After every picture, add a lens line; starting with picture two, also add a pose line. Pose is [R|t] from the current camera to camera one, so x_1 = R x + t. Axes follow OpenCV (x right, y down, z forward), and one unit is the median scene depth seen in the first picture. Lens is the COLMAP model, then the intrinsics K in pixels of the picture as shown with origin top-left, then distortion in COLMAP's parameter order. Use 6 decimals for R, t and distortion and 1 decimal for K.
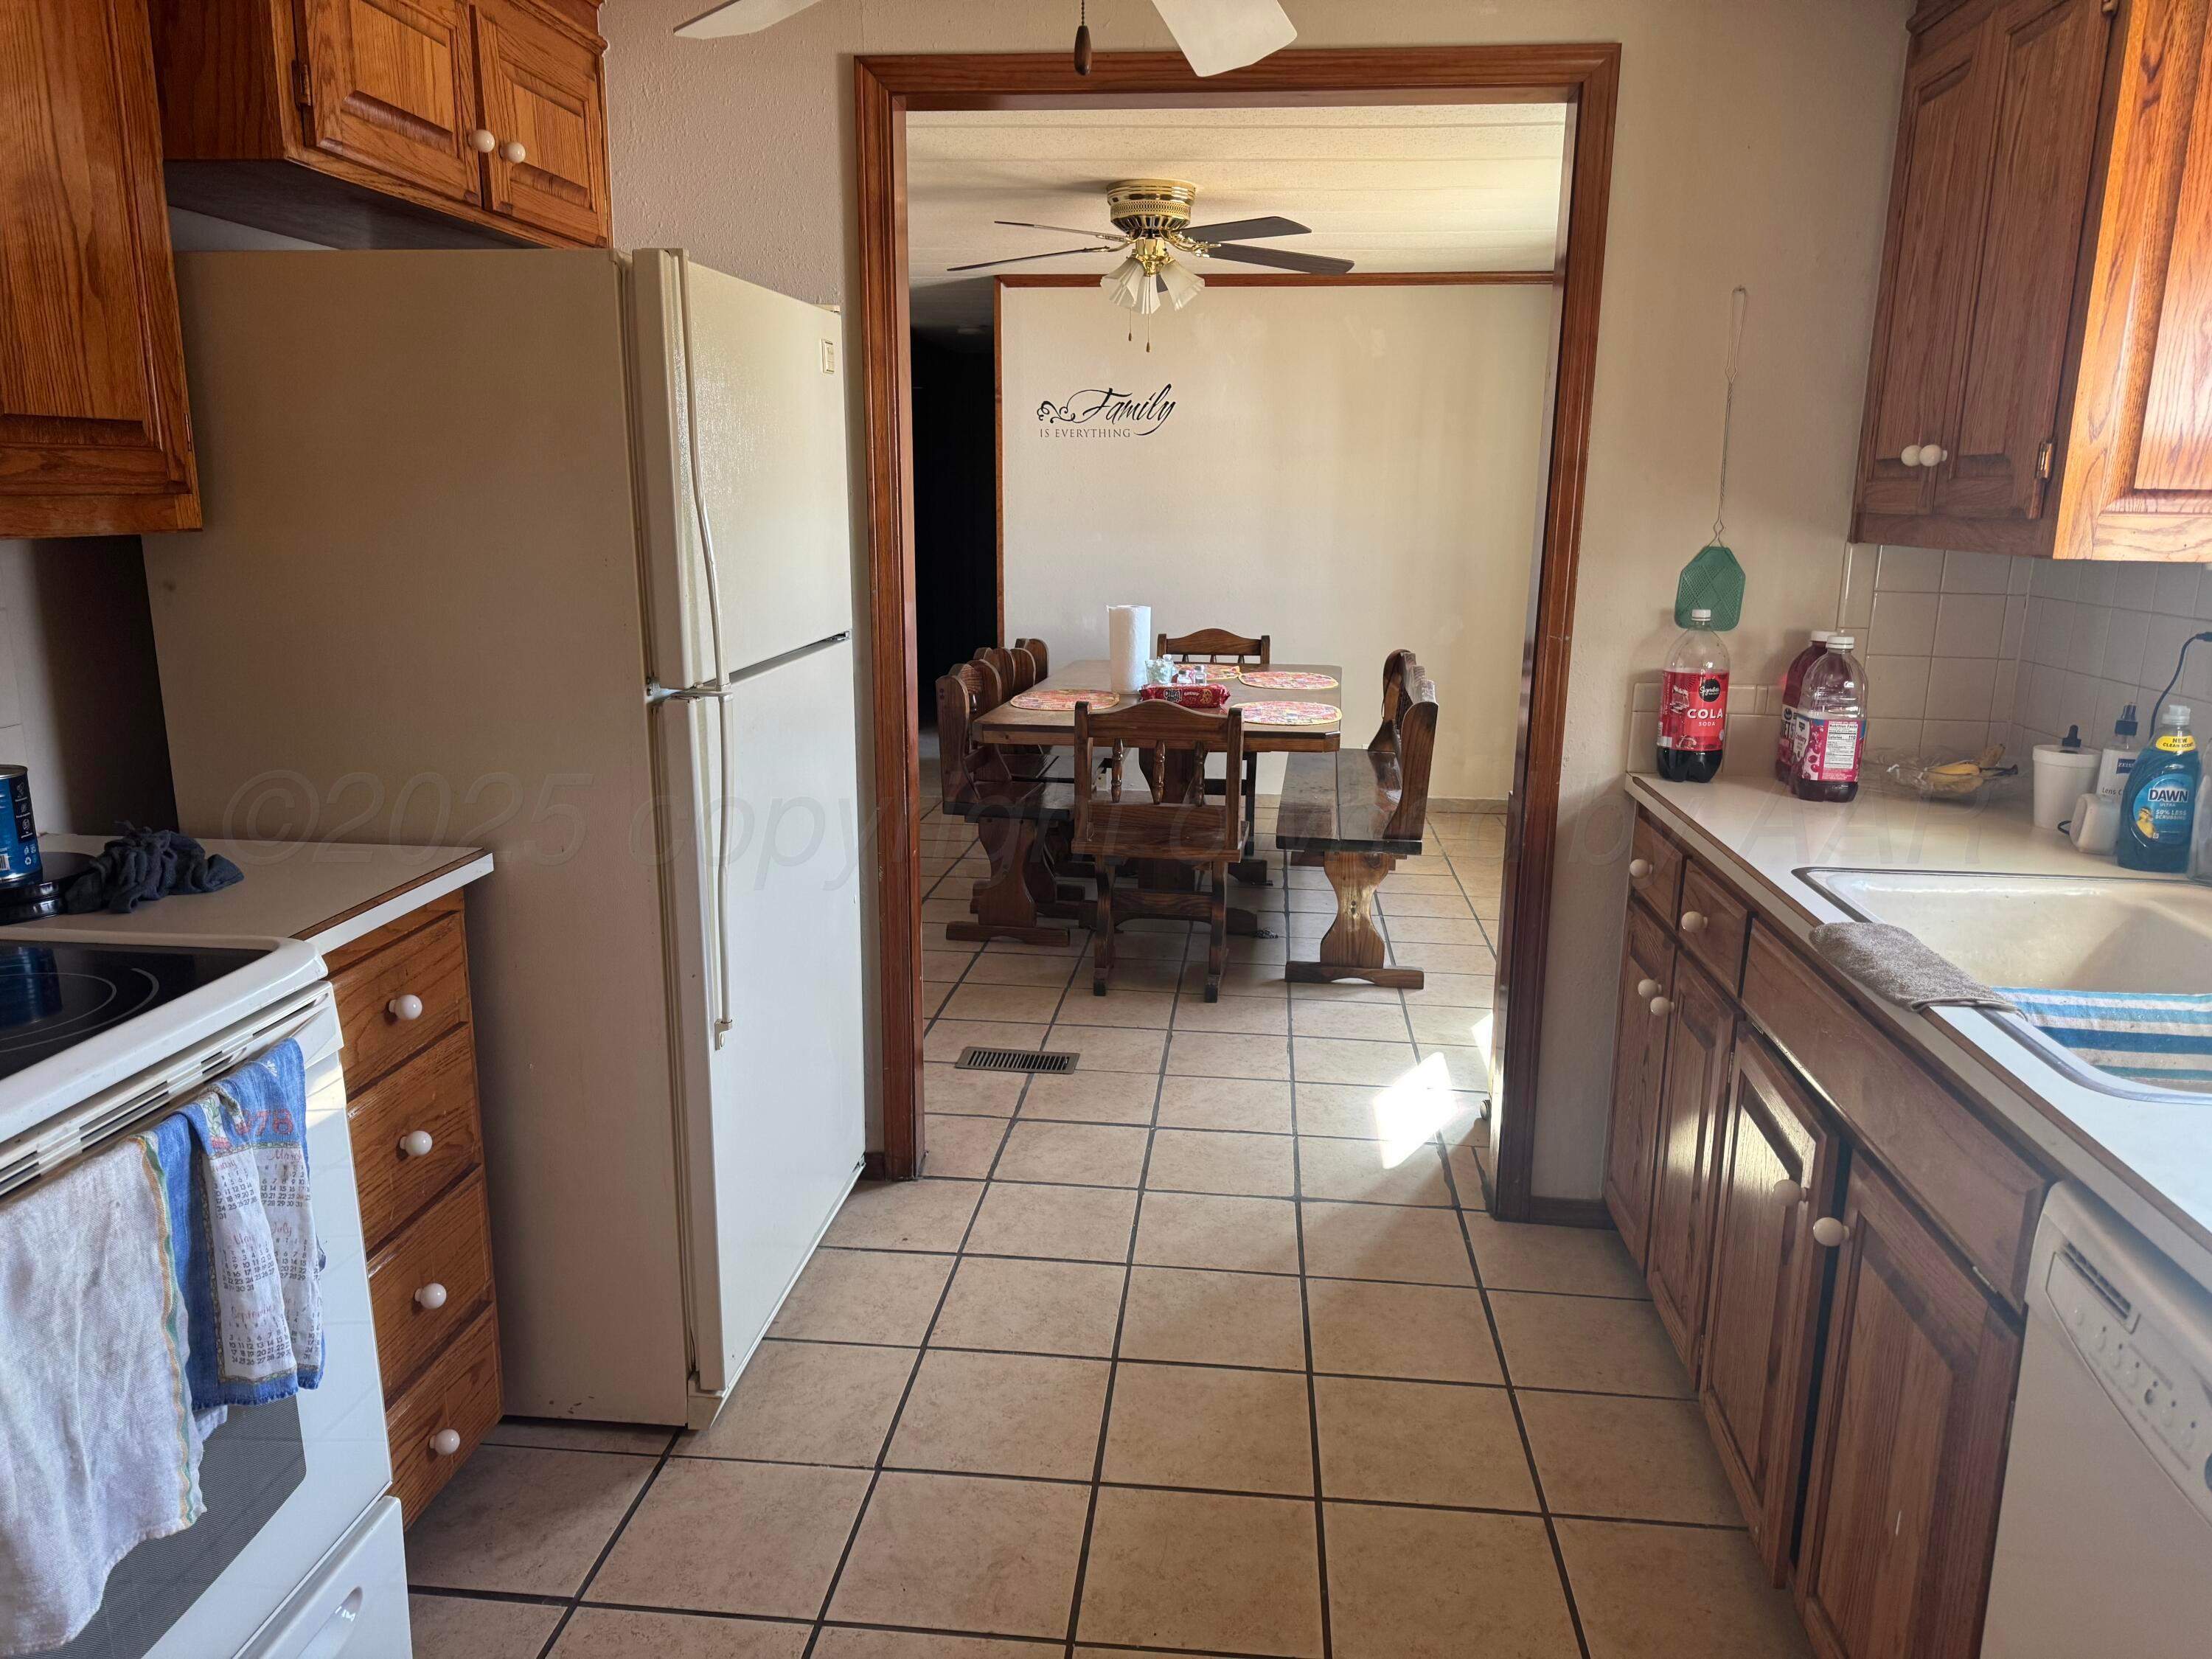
lens RADIAL K [[1552.3, 0, 1108.4], [0, 1552.3, 840.1], [0, 0, 1]] dist [0.064651, 0.001642]
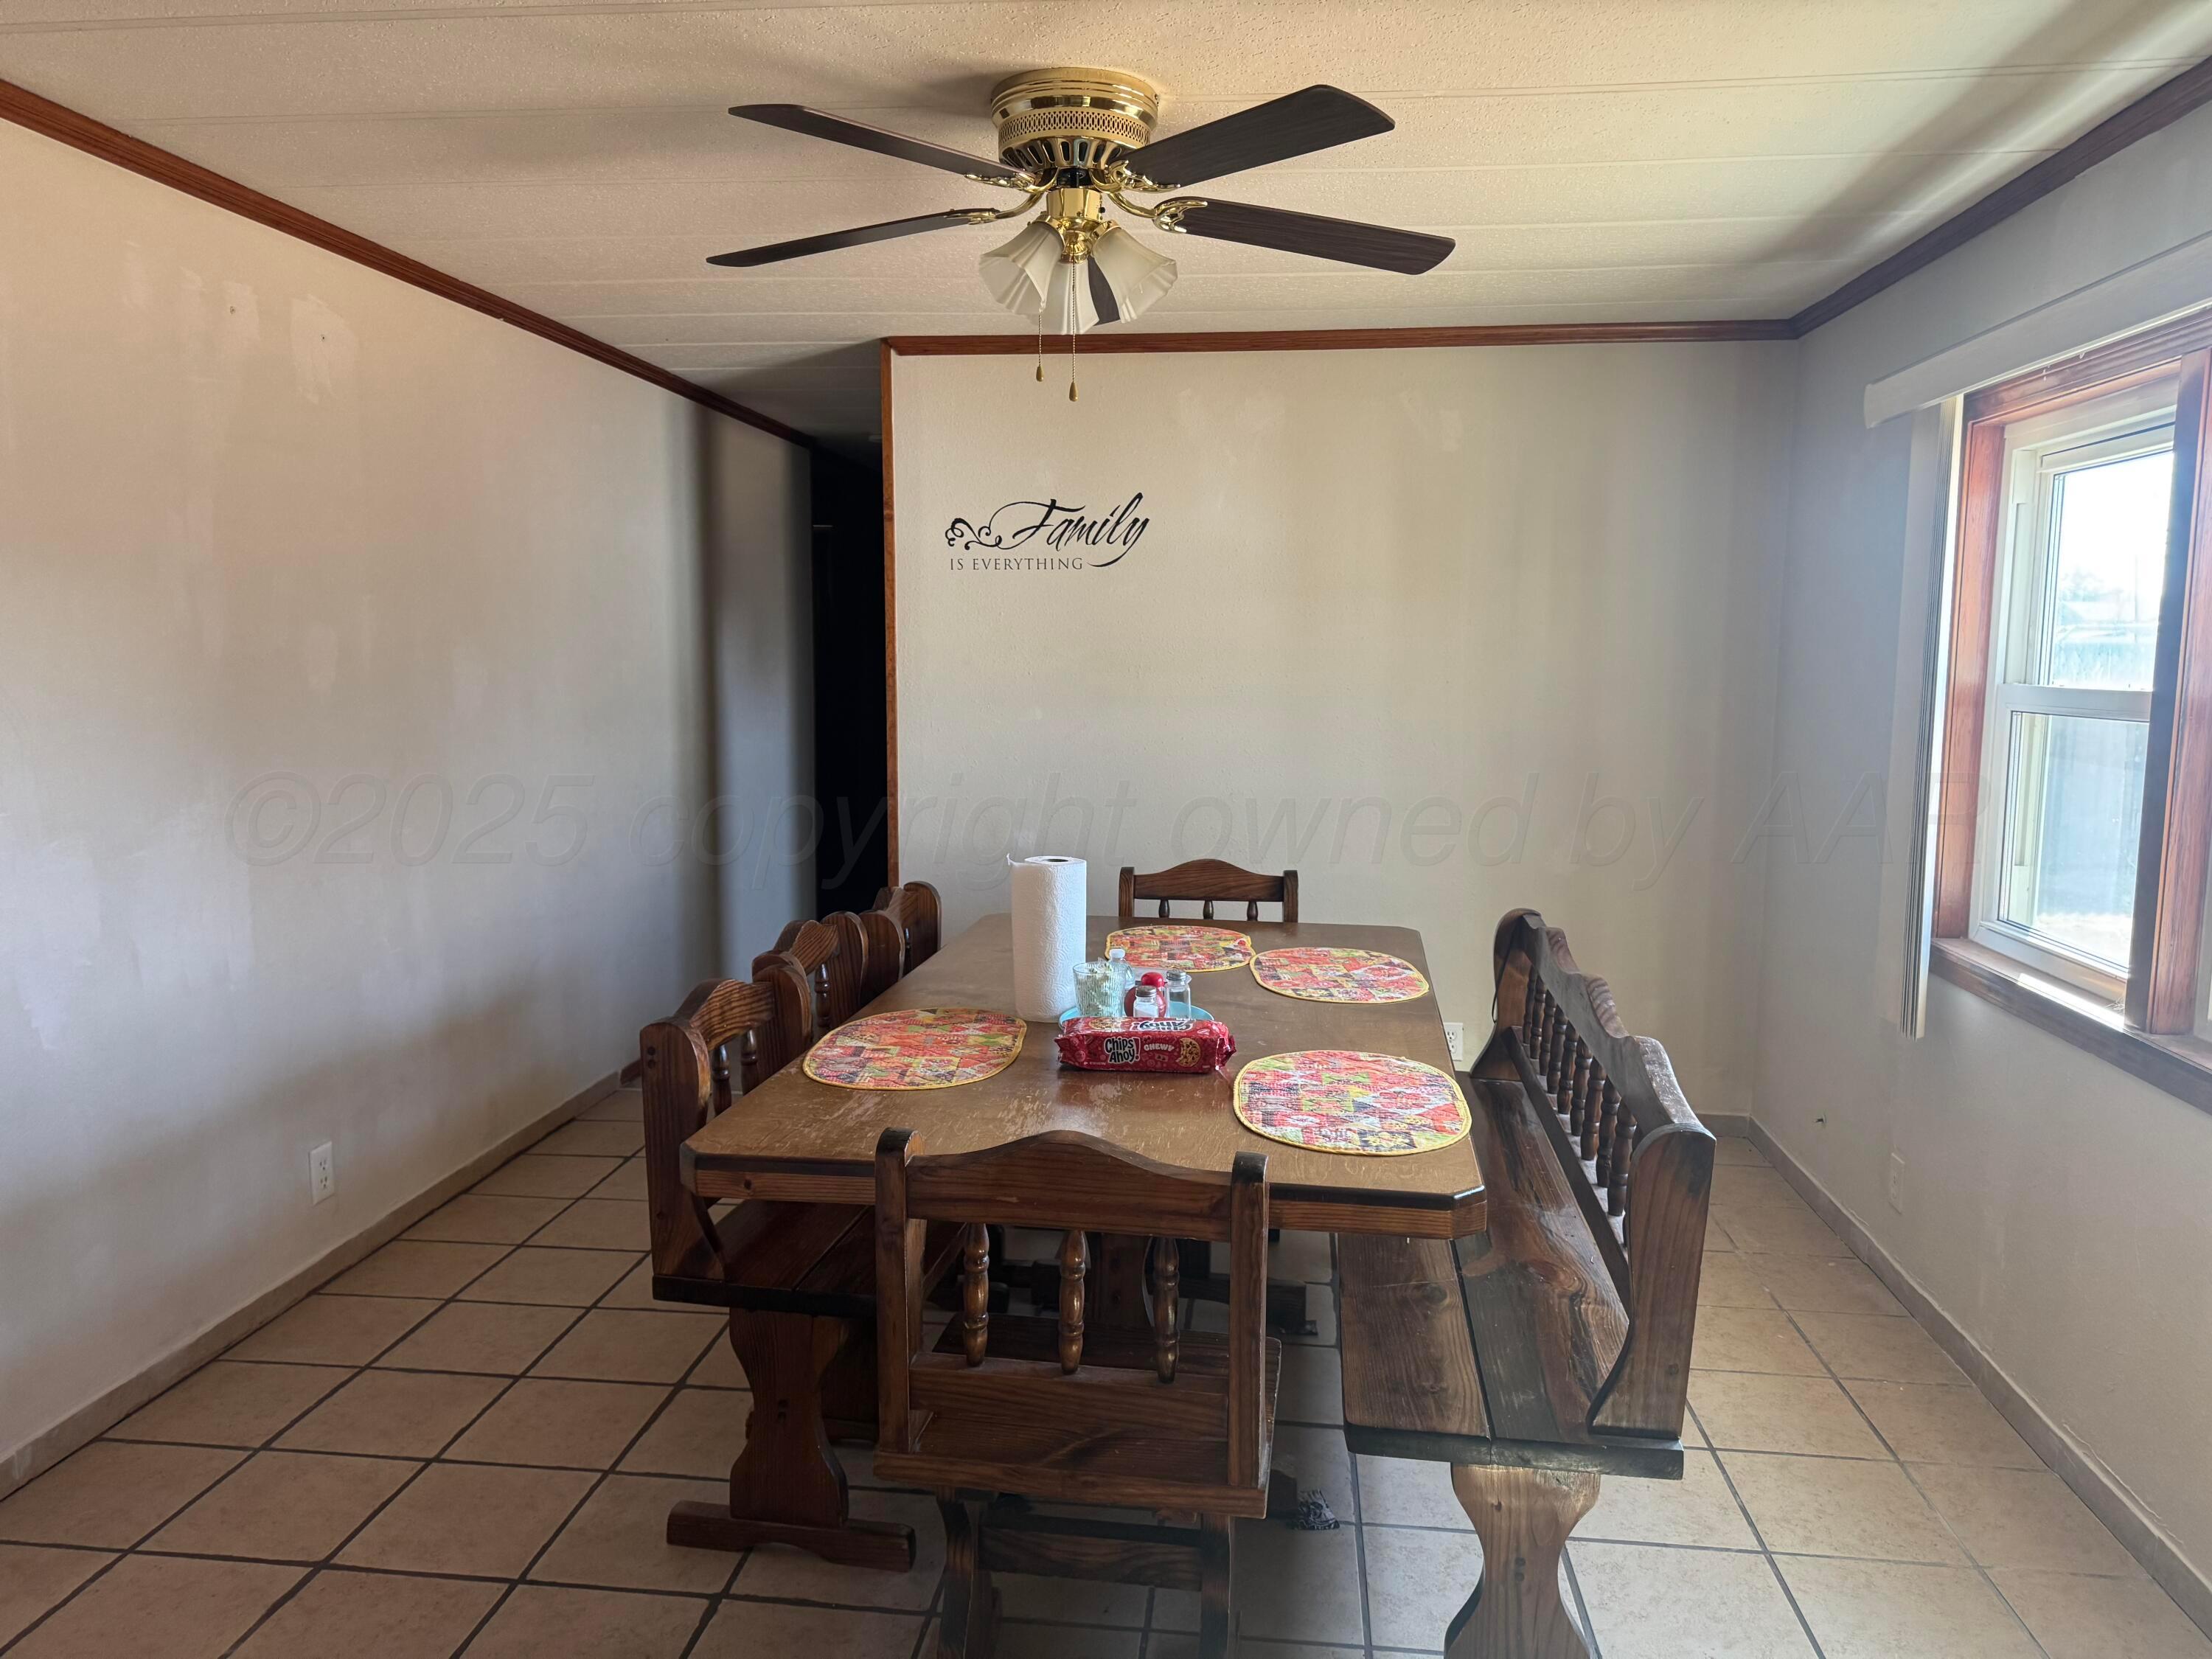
lens RADIAL K [[1552.3, 0, 1097.6], [0, 1552.3, 822.3], [0, 0, 1]] dist [0.064651, 0.001642]
pose [[0.999933, -0.005145, -0.010364, 0.031965], [0.004035, 0.994525, -0.104426, -0.092956], [0.010845, 0.104377, 0.994479, 0.401890]]
